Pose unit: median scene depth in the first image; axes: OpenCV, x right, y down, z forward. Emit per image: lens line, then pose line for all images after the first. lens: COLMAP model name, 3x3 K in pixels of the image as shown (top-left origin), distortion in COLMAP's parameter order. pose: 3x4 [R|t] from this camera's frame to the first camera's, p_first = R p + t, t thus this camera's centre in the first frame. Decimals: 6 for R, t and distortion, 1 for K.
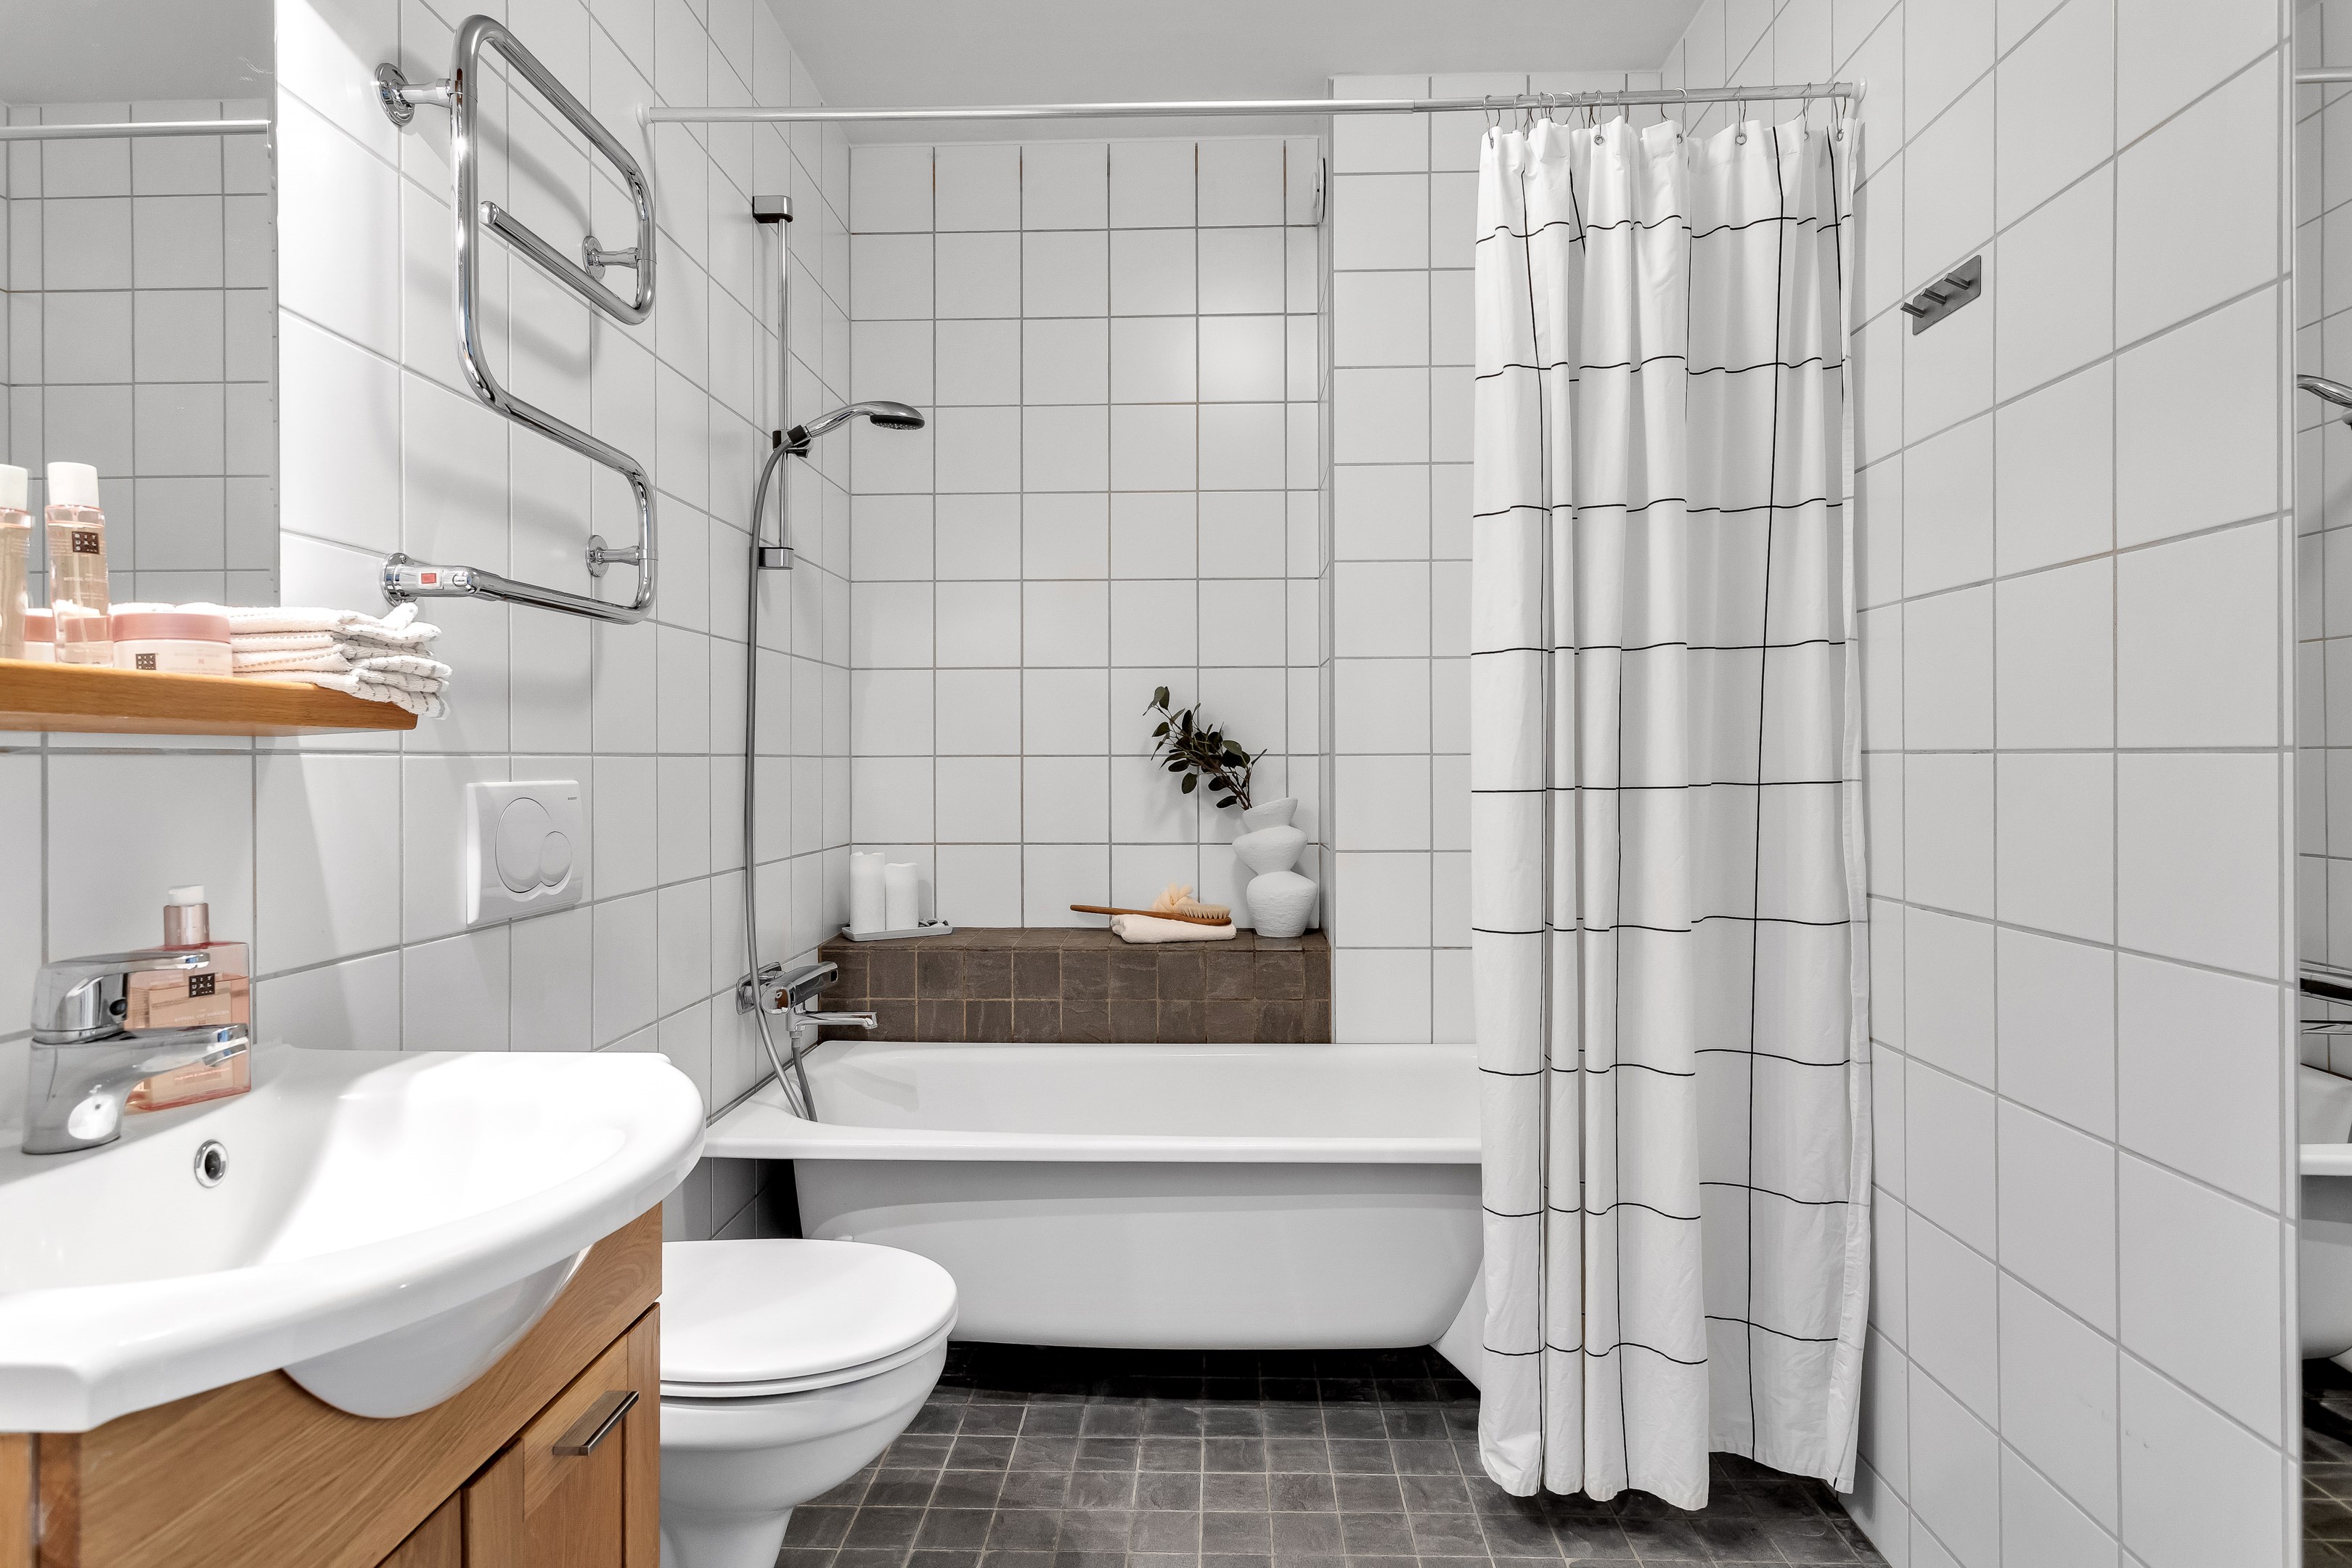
lens RADIAL K [[1345.4, 0, 1173.8], [0, 1345.4, 771.9], [0, 0, 1]] dist [-0.014211, 0.004505]
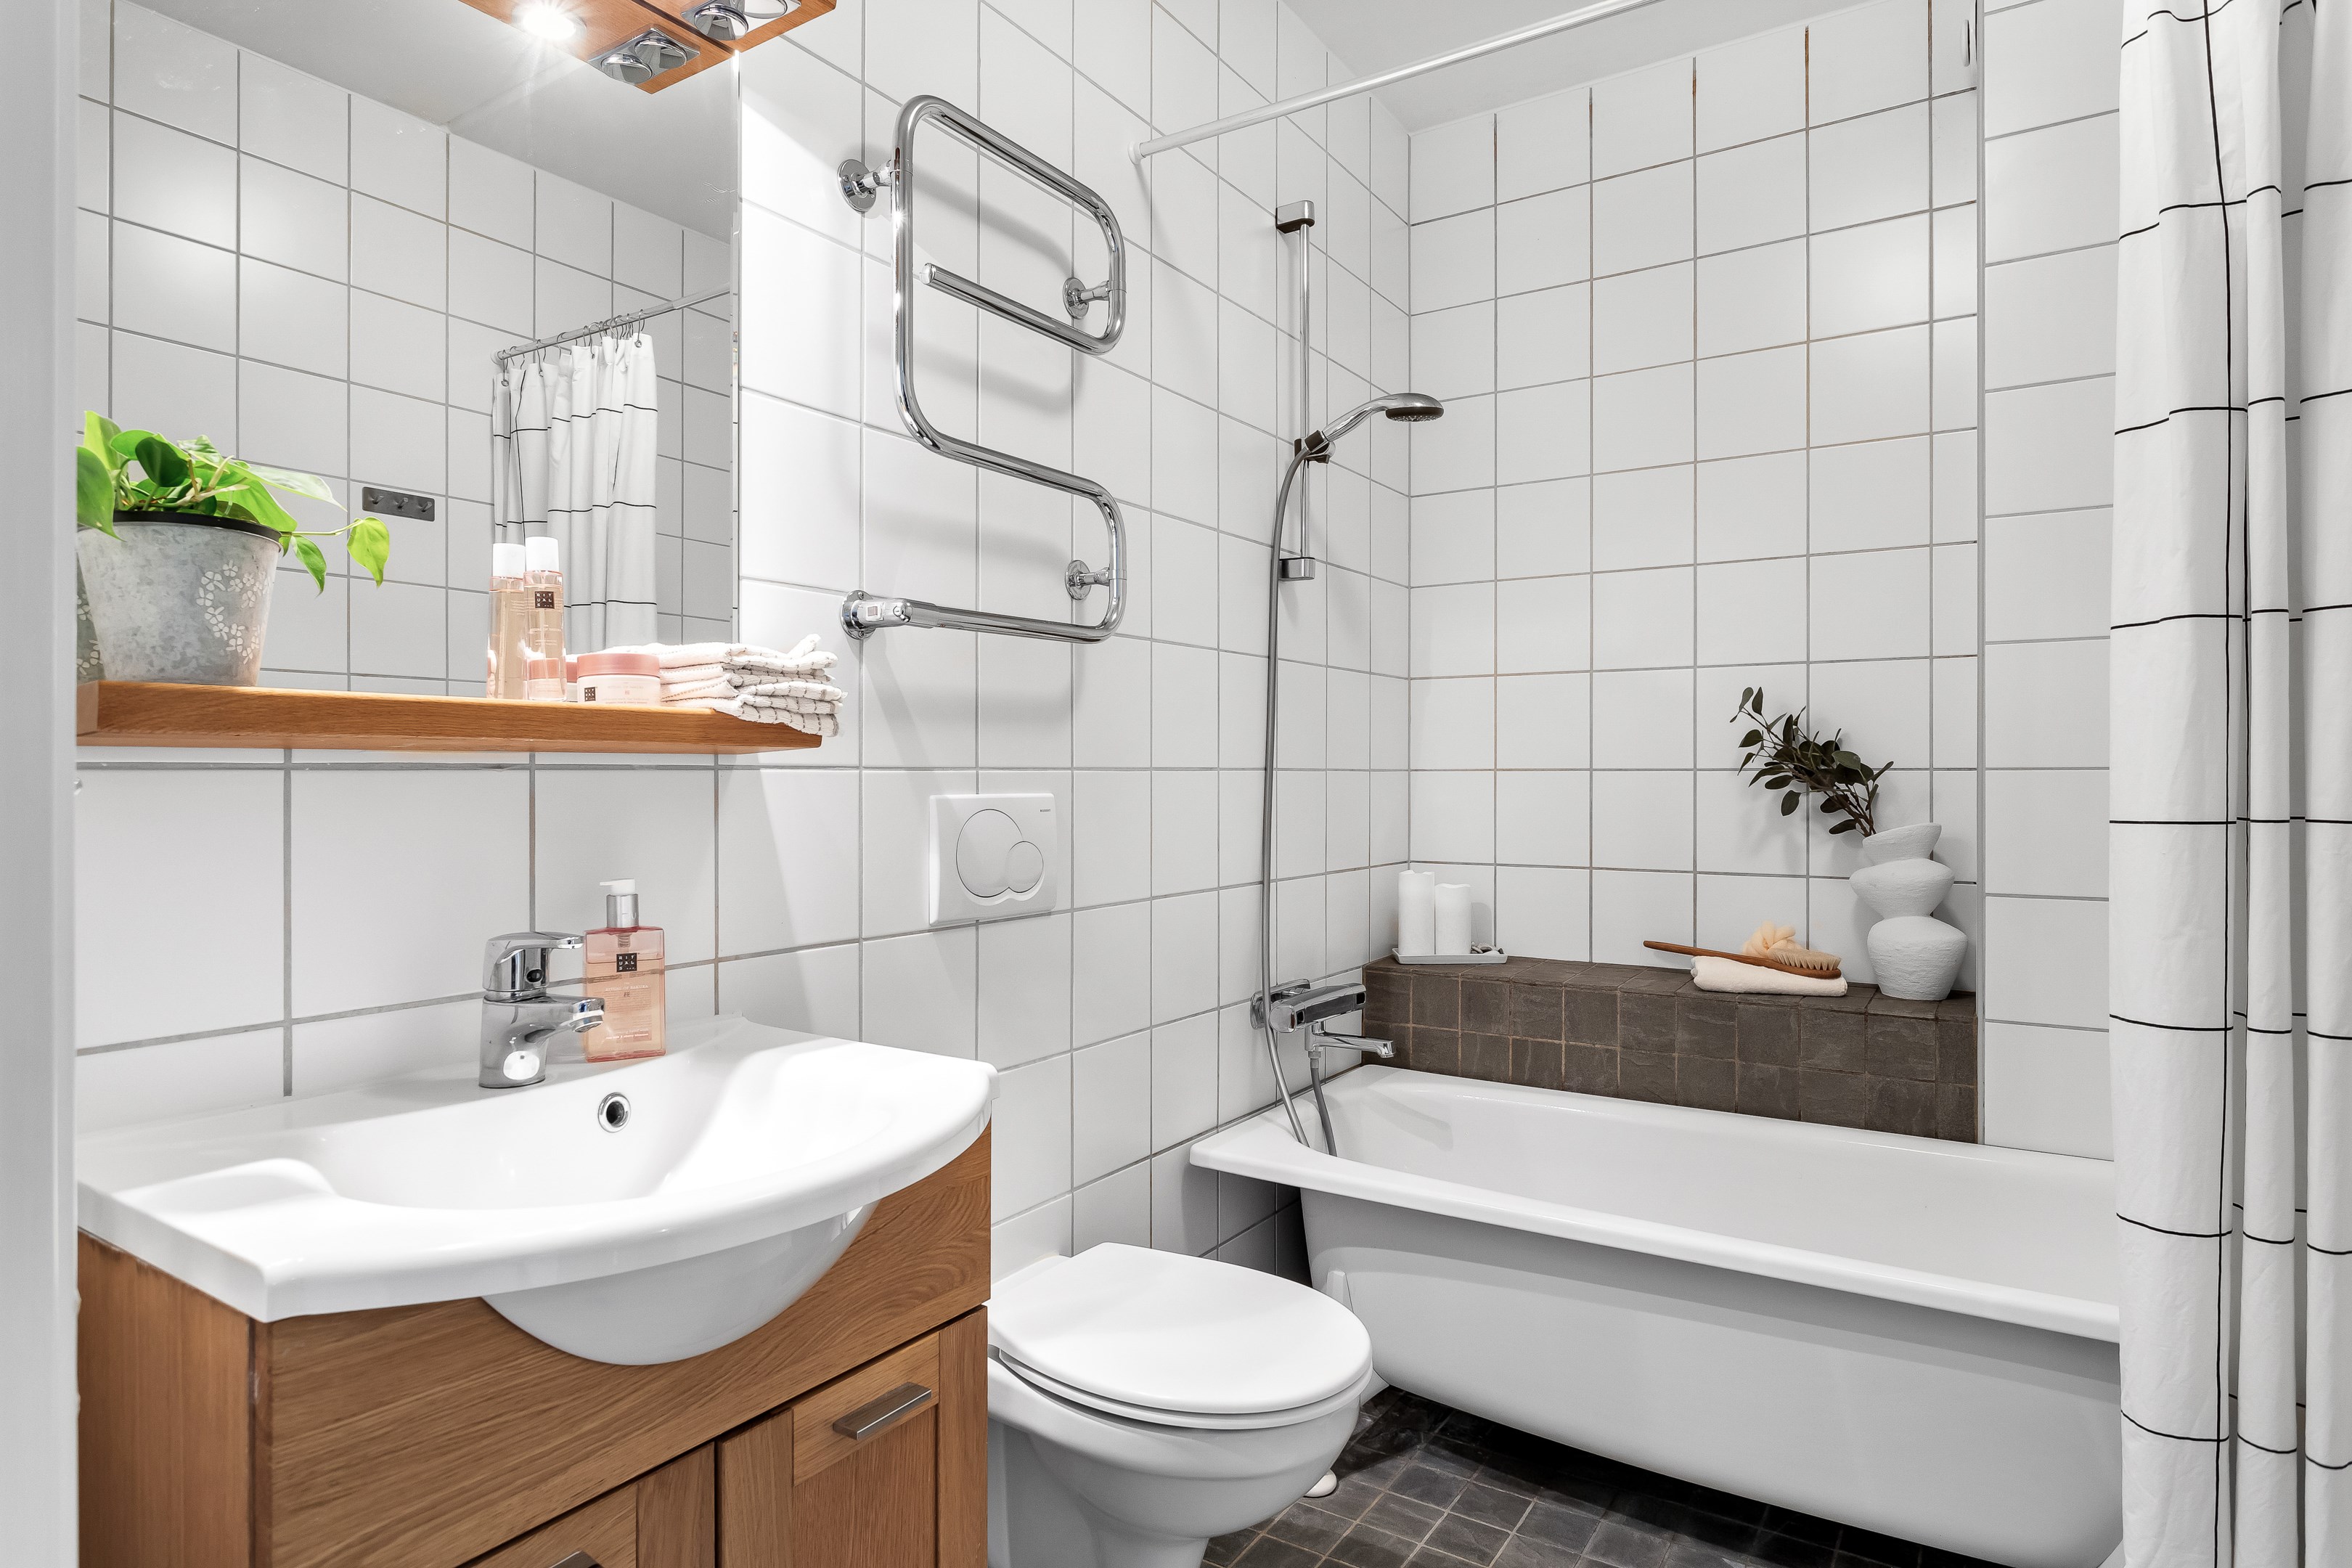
lens RADIAL K [[1345.4, 0, 1174.6], [0, 1345.4, 783.2], [0, 0, 1]] dist [-0.014211, 0.004505]
pose [[0.842716, 0.006651, -0.538317, 0.188926], [-0.006698, 0.999976, 0.001868, -0.003908], [0.538317, 0.002031, 0.842740, 0.140813]]
